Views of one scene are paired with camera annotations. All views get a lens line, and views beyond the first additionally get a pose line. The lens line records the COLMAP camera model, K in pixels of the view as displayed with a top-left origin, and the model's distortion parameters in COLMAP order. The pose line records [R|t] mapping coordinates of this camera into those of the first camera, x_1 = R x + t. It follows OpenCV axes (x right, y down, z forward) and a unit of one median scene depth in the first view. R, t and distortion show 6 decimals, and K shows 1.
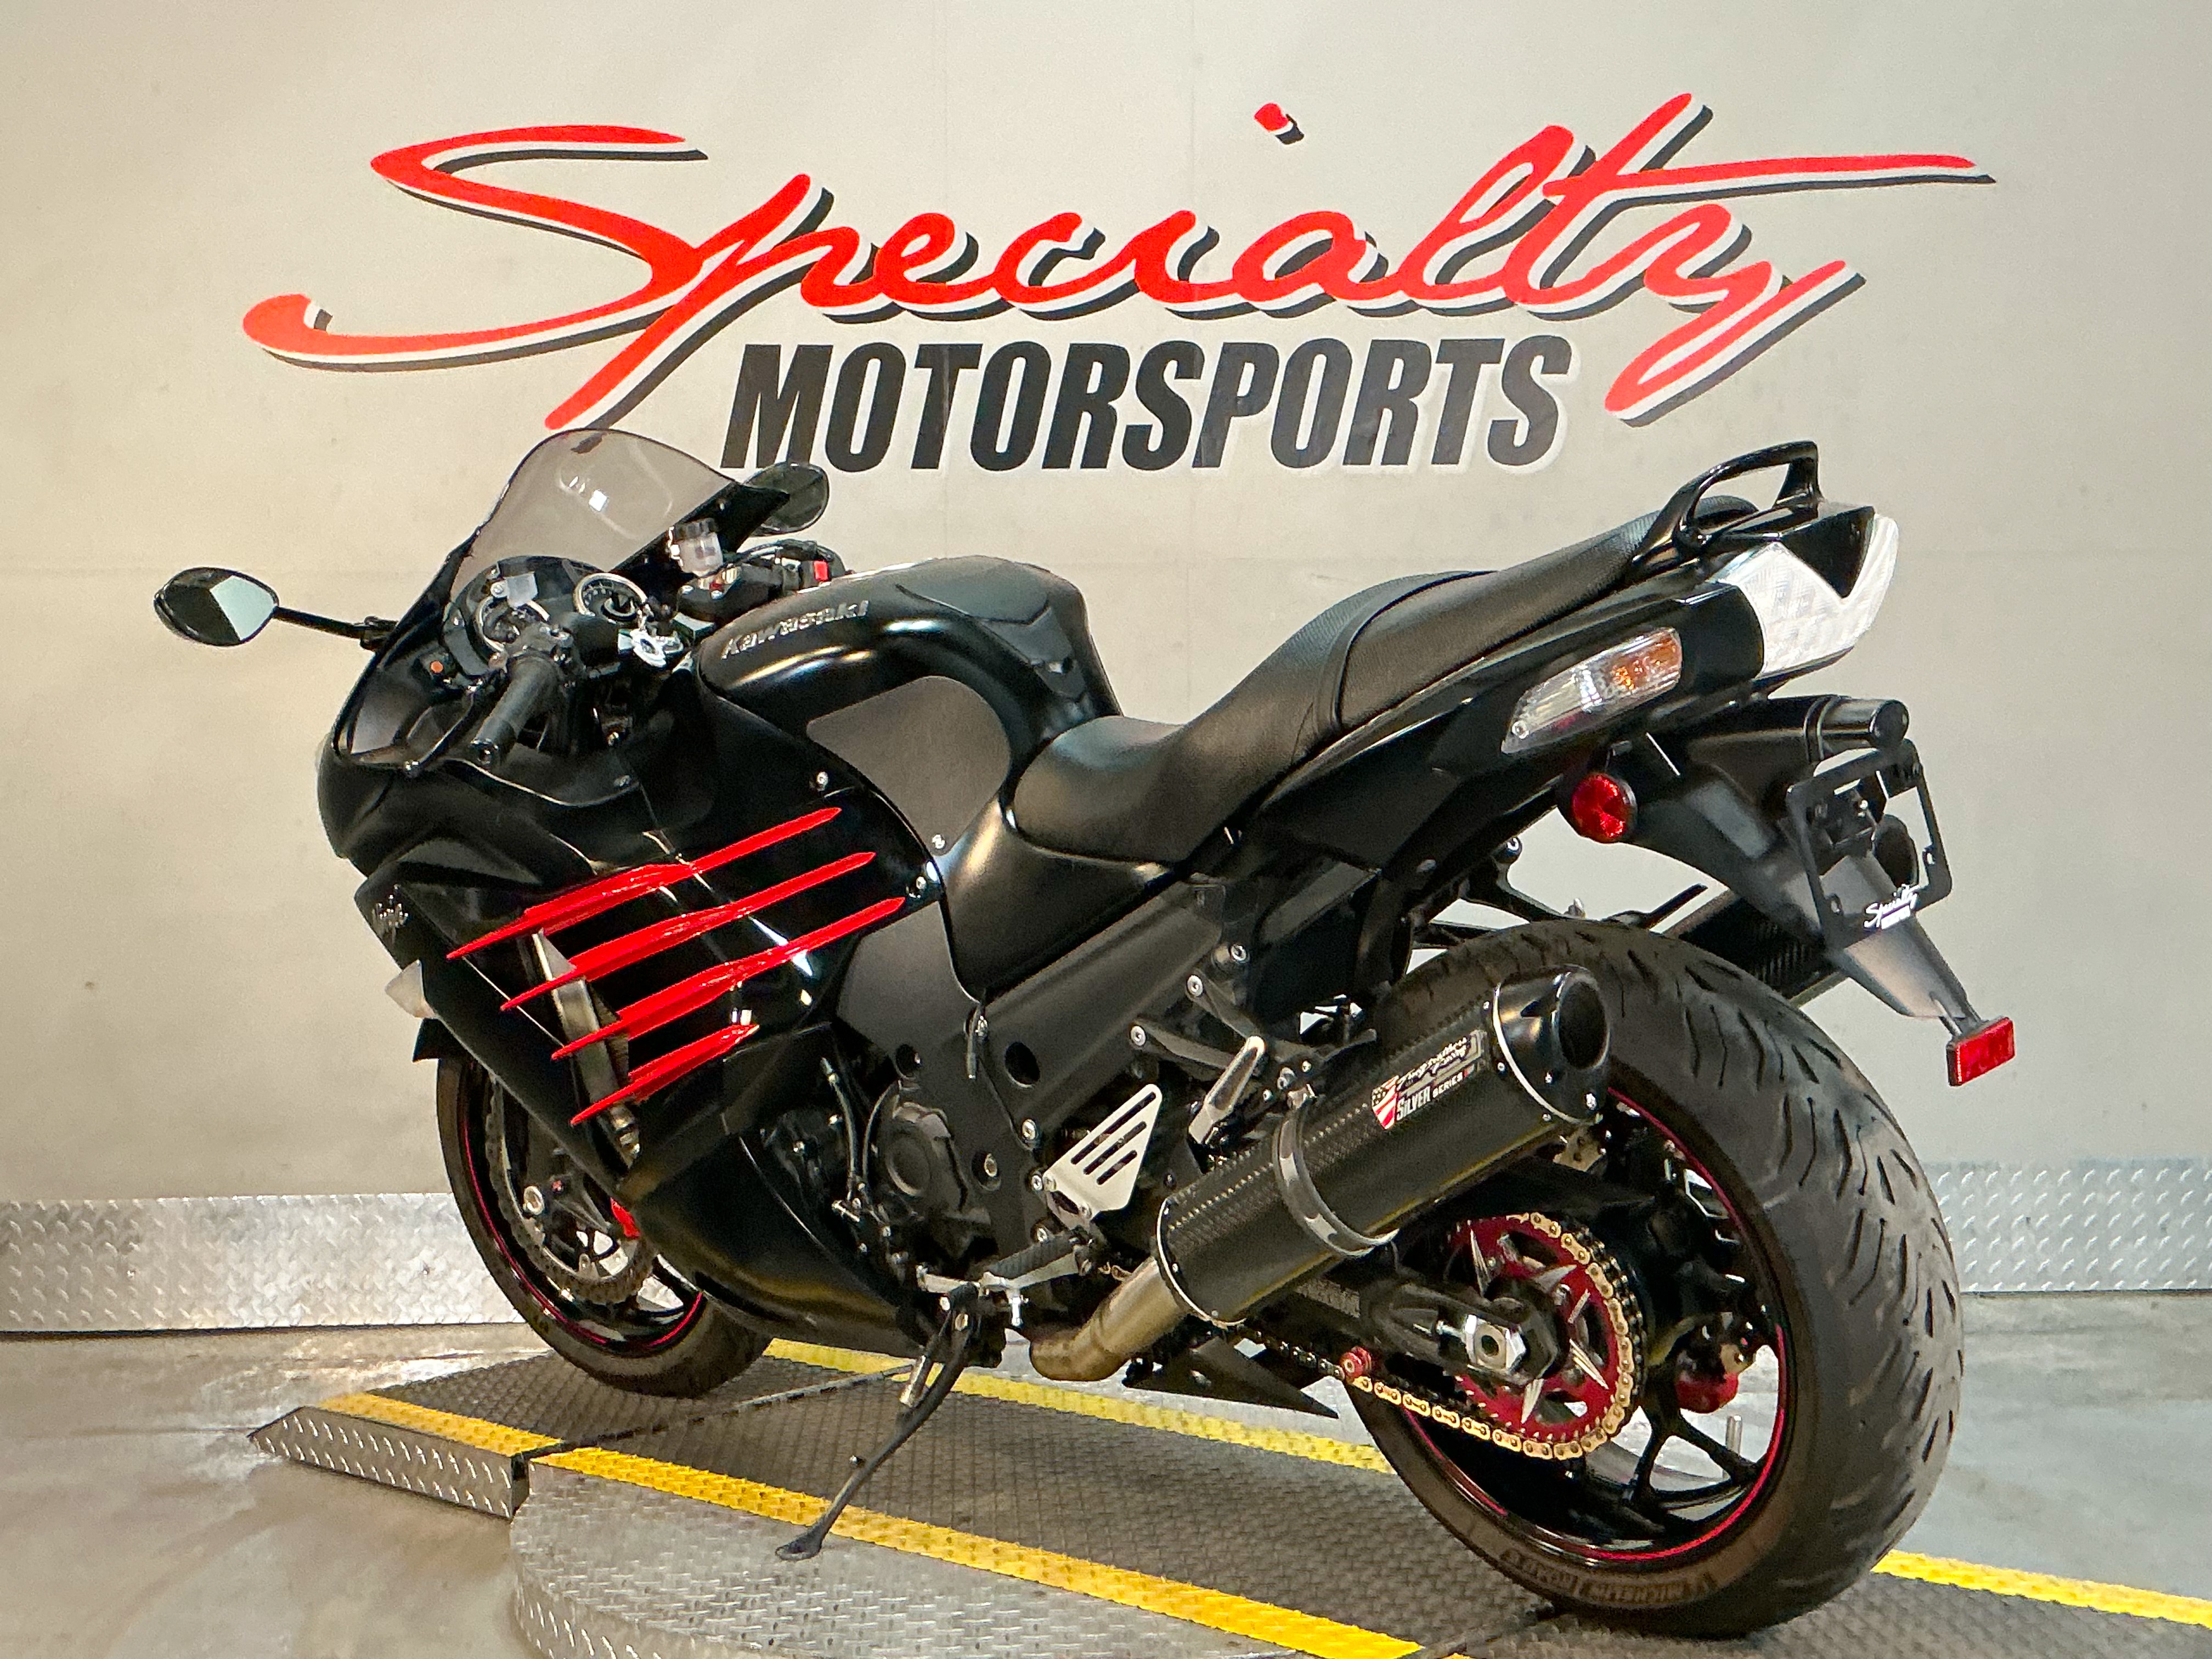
lens RADIAL K [[2799.9, 0, 1106.0], [0, 2799.9, 829.5], [0, 0, 1]] dist [0.101270, -0.017396]
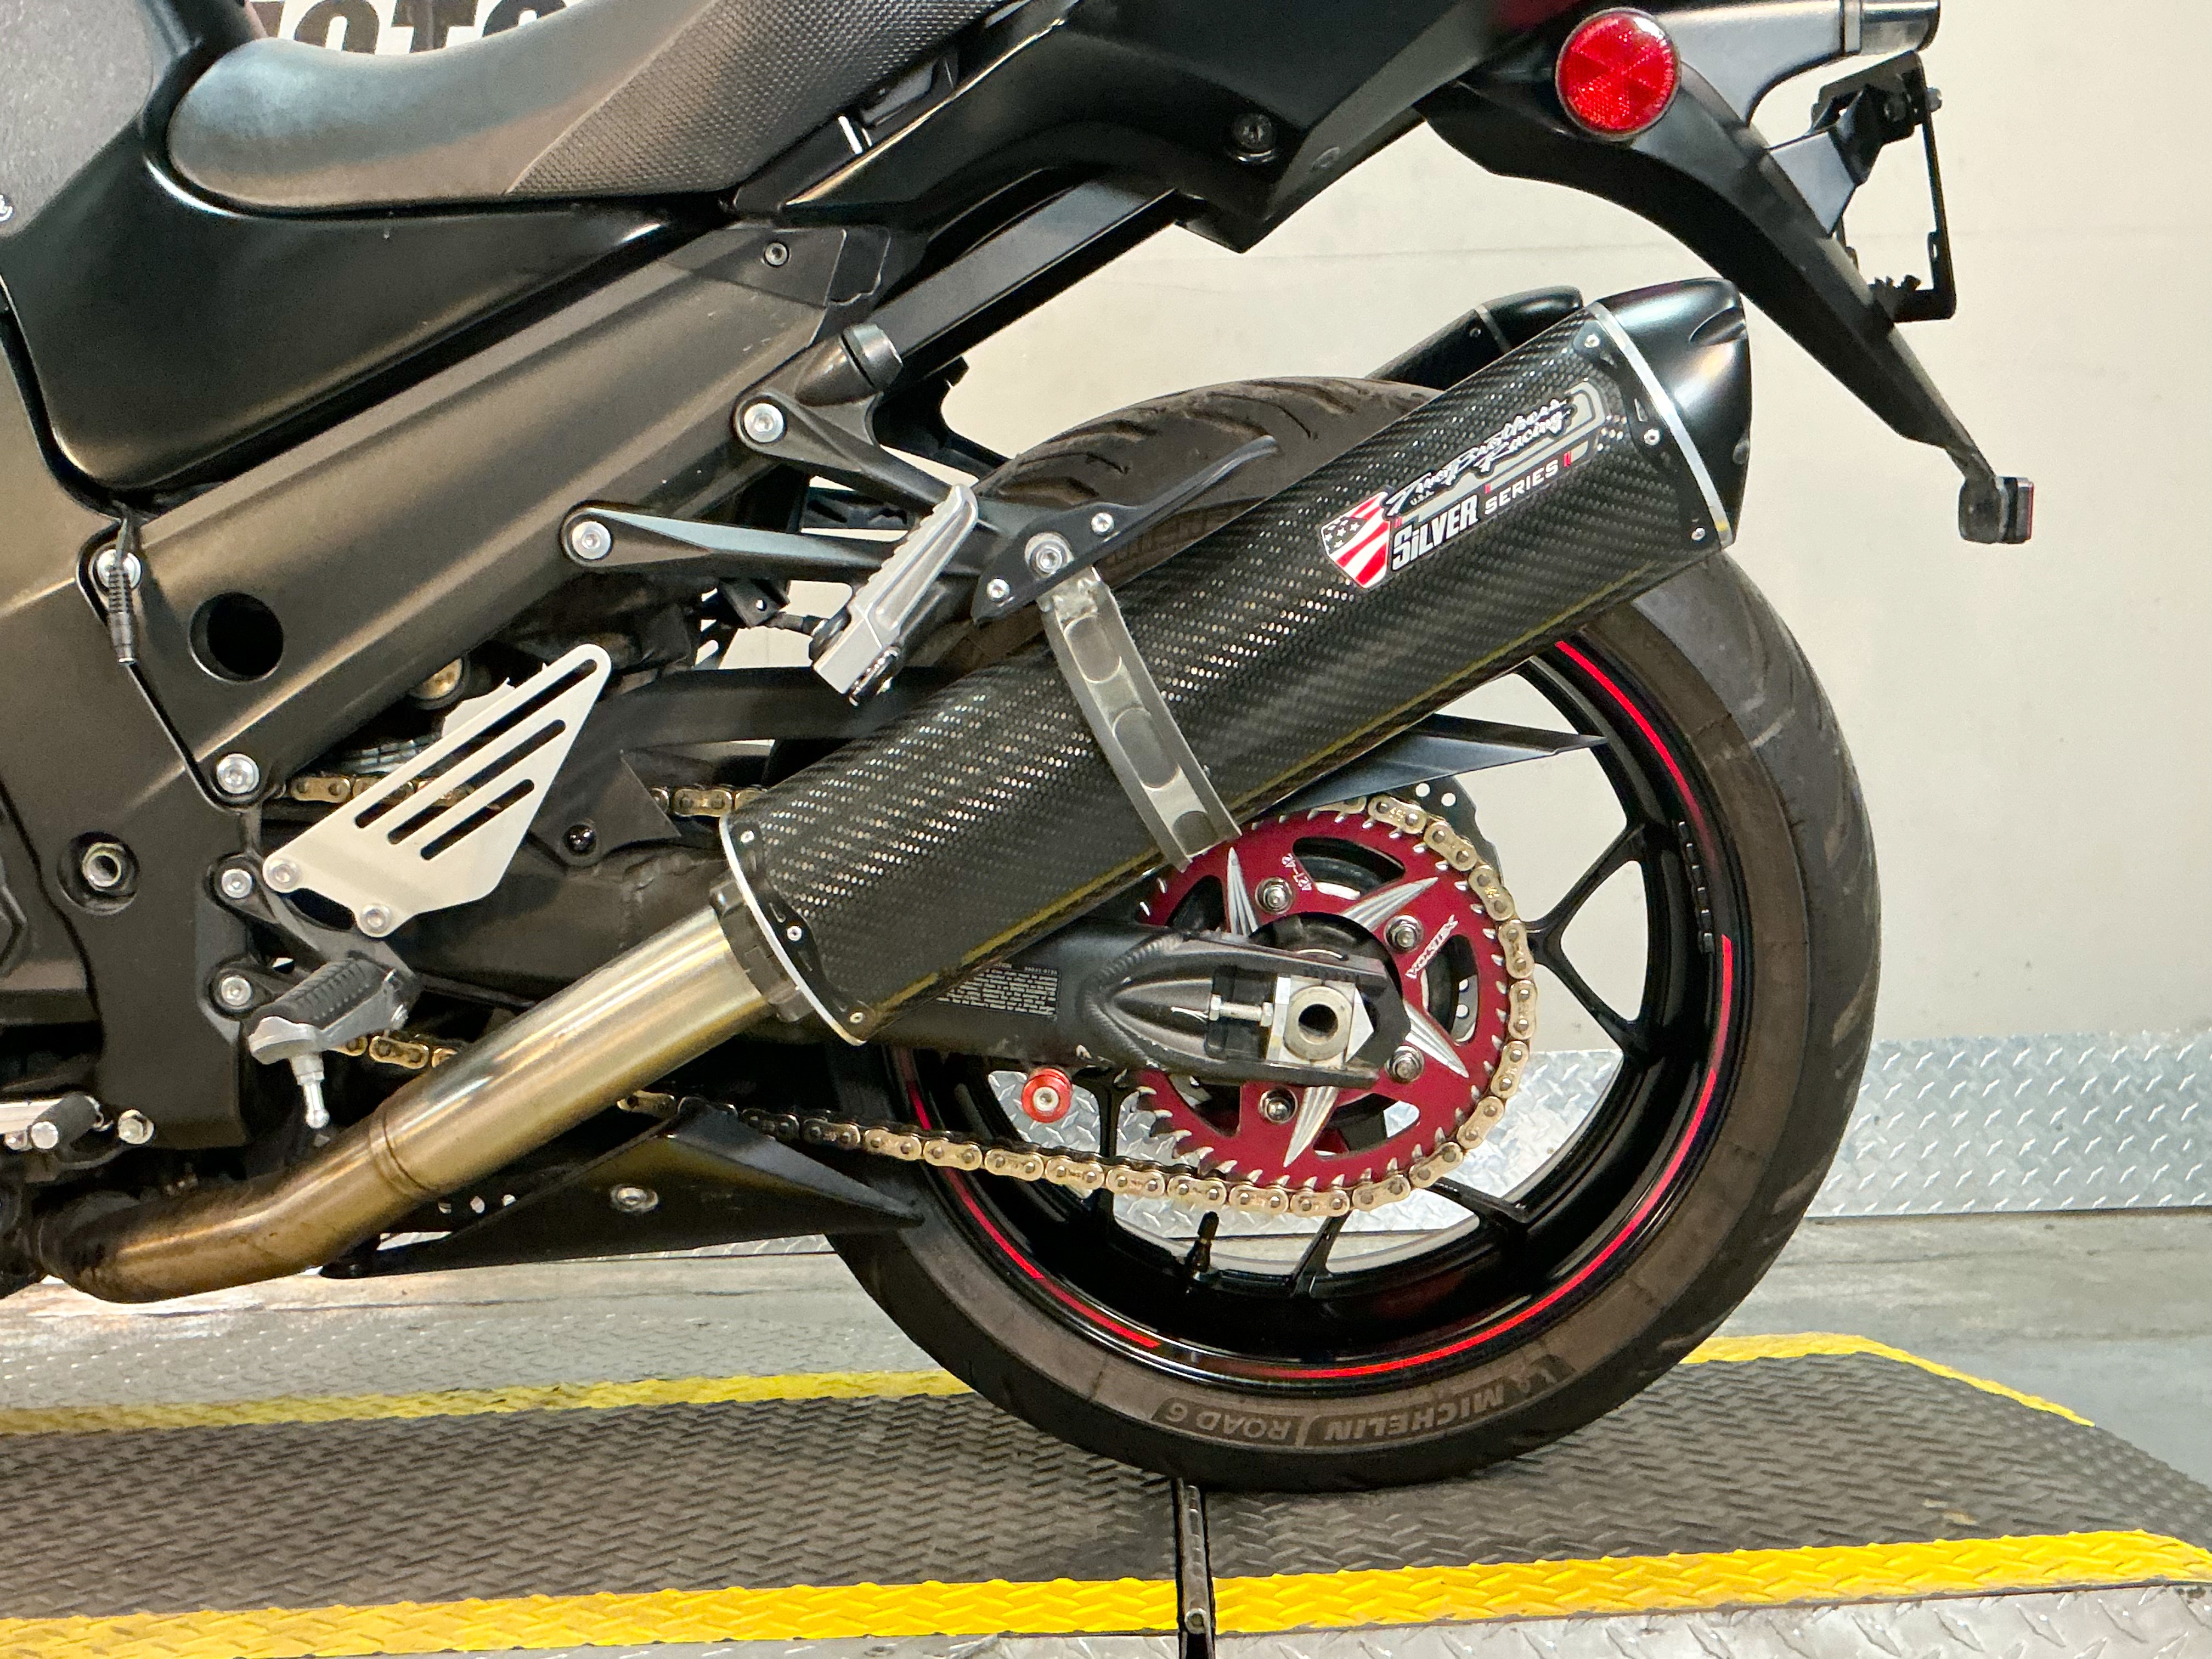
lens RADIAL K [[2424.5, 0, 1106.0], [0, 2424.5, 829.5], [0, 0, 1]] dist [0.110876, -0.019848]
pose [[0.999606, -0.017502, -0.021961, 0.136989], [0.016754, 0.999287, -0.033822, 0.080078], [0.022537, 0.033441, 0.999187, 0.343109]]
